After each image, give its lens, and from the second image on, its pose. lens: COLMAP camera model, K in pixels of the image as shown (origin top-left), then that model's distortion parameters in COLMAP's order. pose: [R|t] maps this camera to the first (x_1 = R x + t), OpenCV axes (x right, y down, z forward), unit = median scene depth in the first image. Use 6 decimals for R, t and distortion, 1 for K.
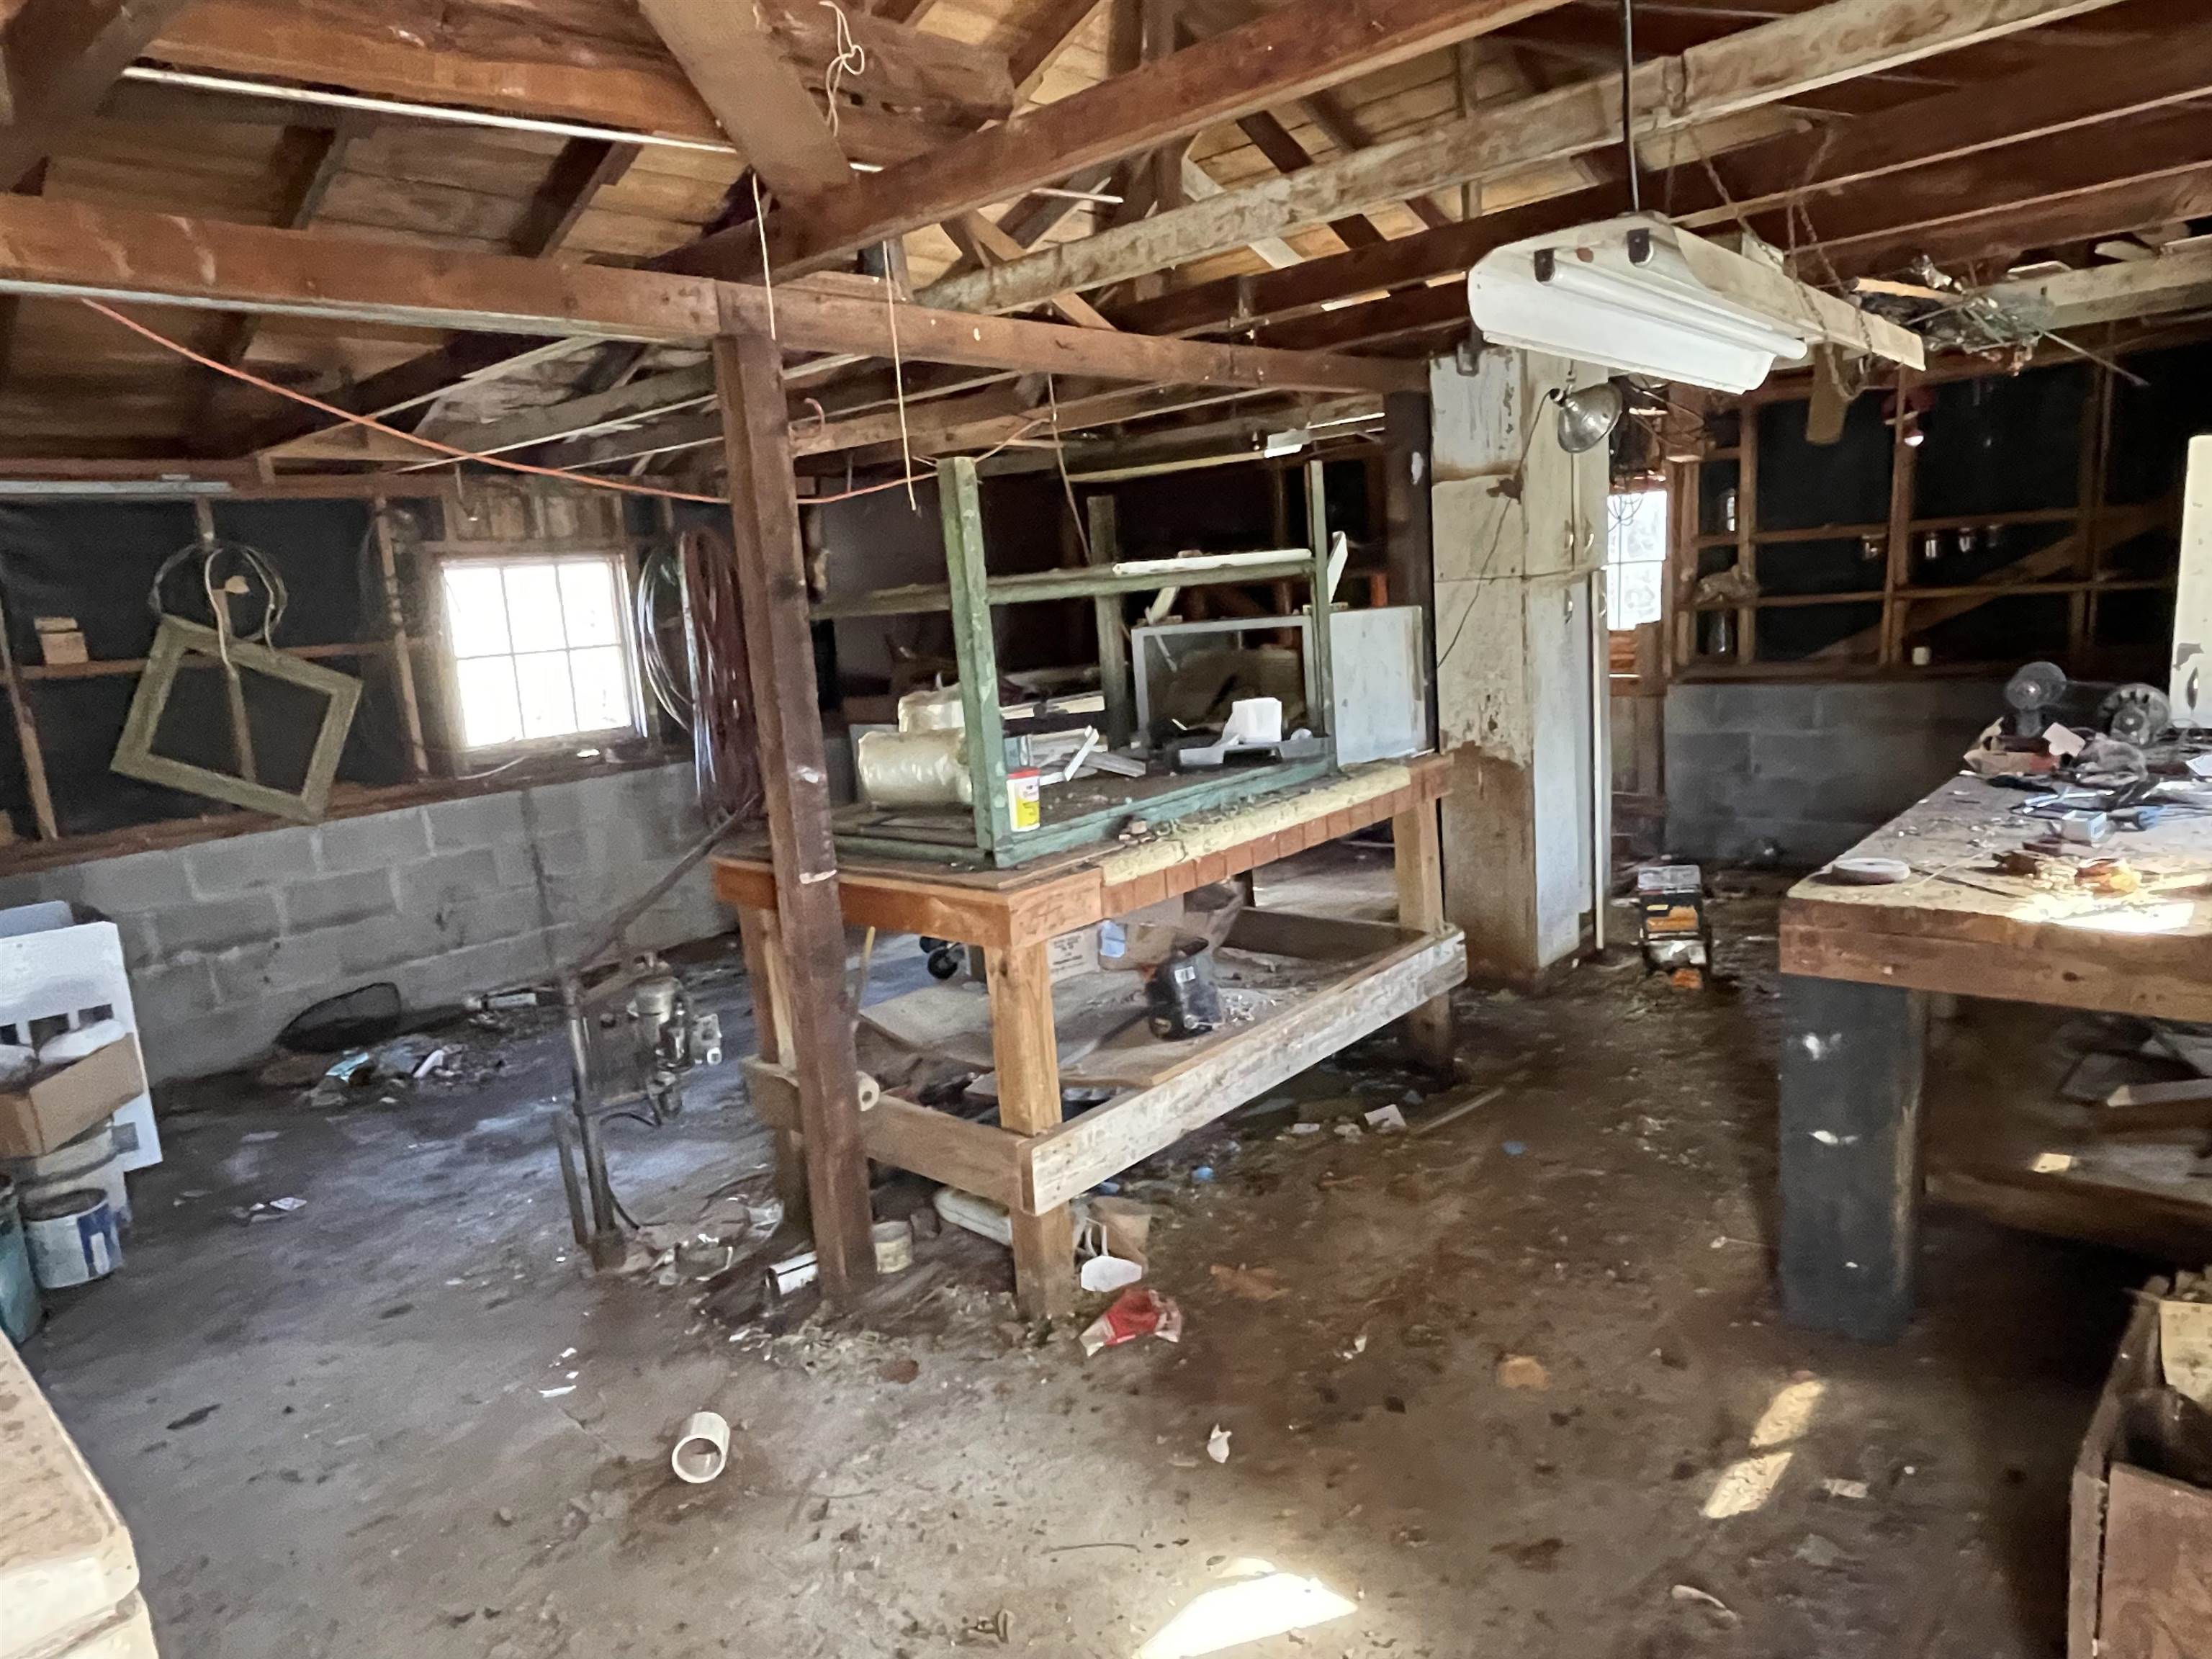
lens RADIAL K [[1321.2, 0, 1106.0], [0, 1321.2, 829.5], [0, 0, 1]] dist [-0.019305, 0.000030]
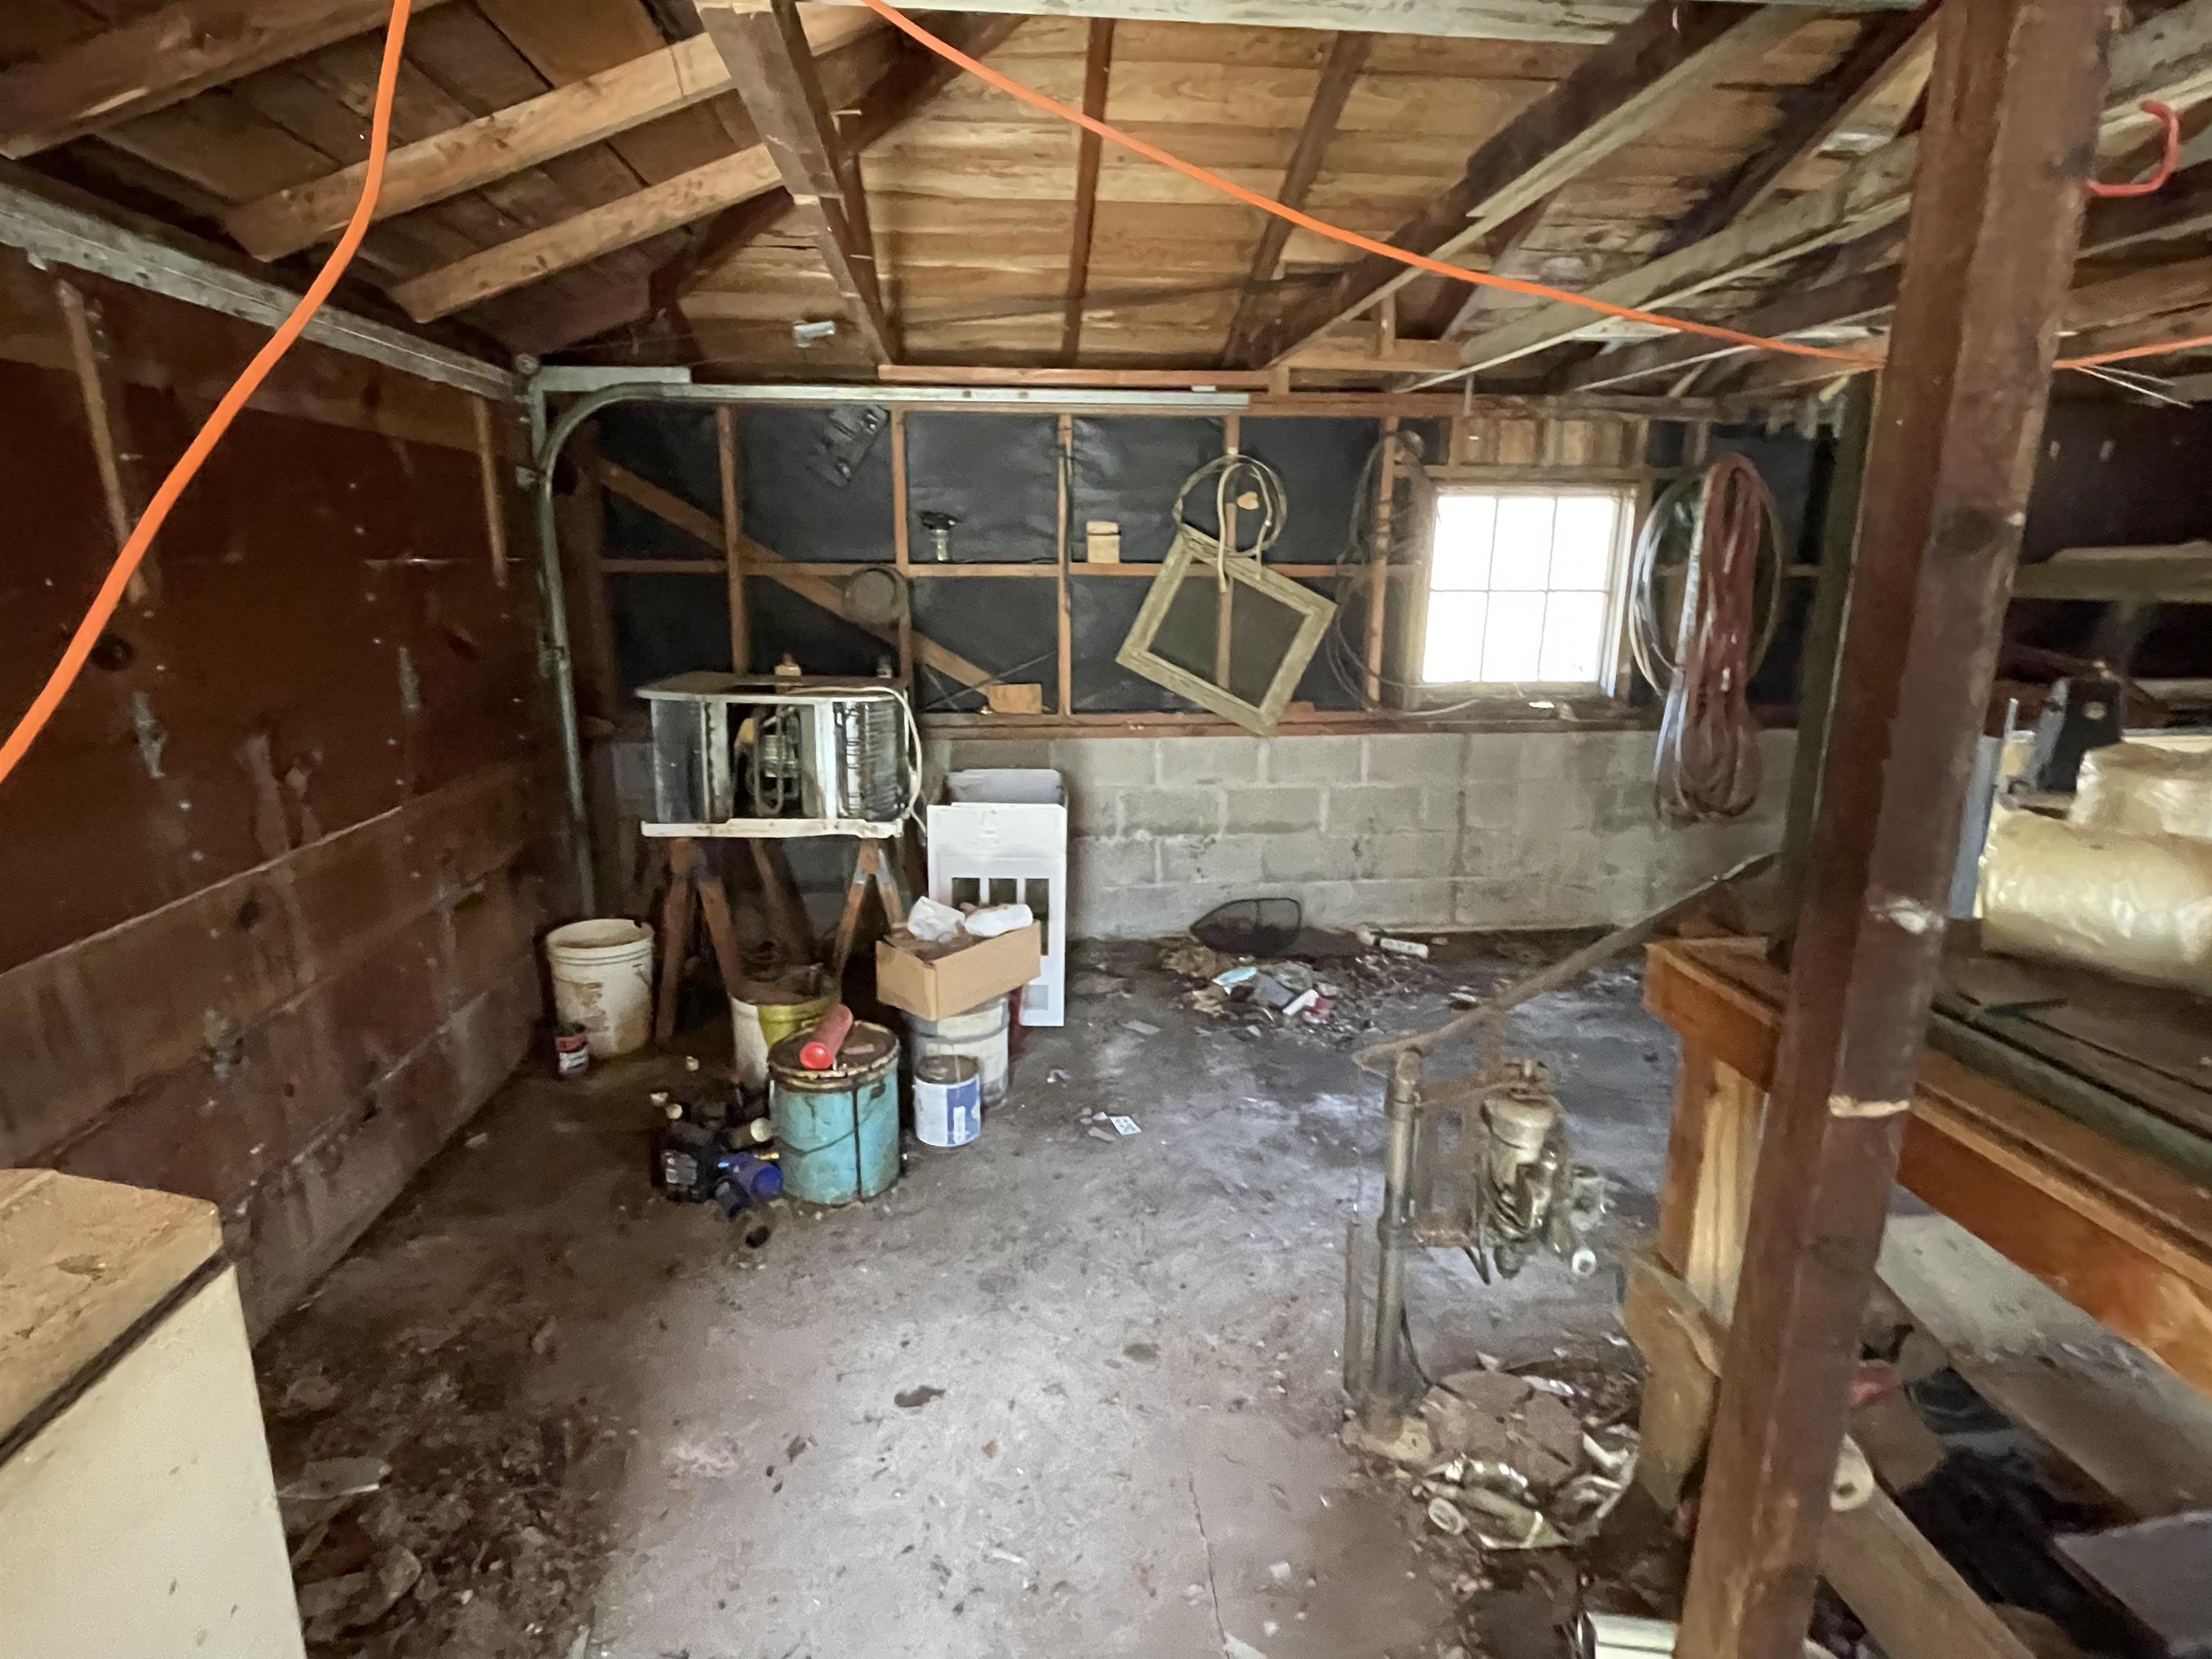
lens RADIAL K [[1109.0, 0, 1106.0], [0, 1109.0, 829.5], [0, 0, 1]] dist [0.002277, 0.000606]
pose [[0.714735, 0.235711, -0.658478, -0.094267], [-0.180518, 0.971769, 0.151916, -0.044303], [0.675697, 0.010287, 0.737108, 0.264230]]
